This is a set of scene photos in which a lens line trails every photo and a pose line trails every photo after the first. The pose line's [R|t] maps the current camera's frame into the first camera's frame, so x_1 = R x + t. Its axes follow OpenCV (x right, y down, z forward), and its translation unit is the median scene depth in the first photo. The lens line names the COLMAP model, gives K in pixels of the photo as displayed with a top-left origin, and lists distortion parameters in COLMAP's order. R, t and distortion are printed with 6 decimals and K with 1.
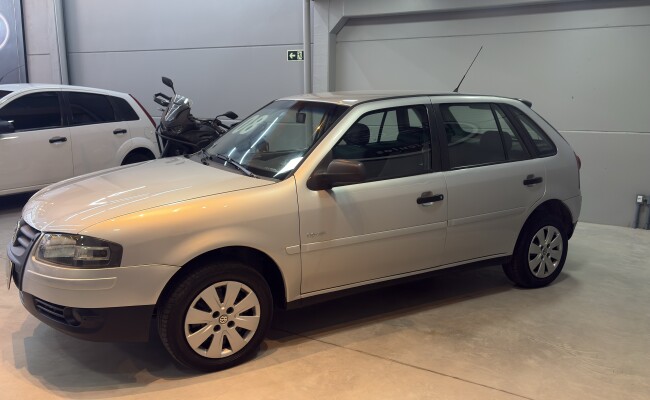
lens RADIAL K [[537.3, 0, 325.0], [0, 537.3, 200.0], [0, 0, 1]] dist [0.094924, -0.159928]
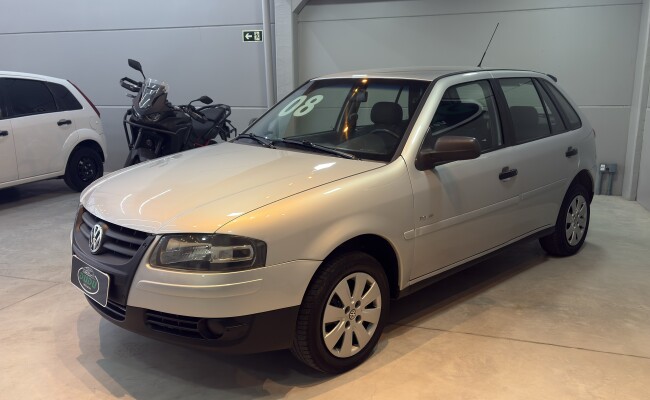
lens RADIAL K [[537.3, 0, 325.0], [0, 537.3, 200.0], [0, 0, 1]] dist [0.094924, -0.159928]
pose [[0.978681, -0.062373, 0.195684, -0.347204], [0.057454, 0.997875, 0.030720, -0.004986], [-0.197185, -0.018822, 0.980186, 0.093464]]
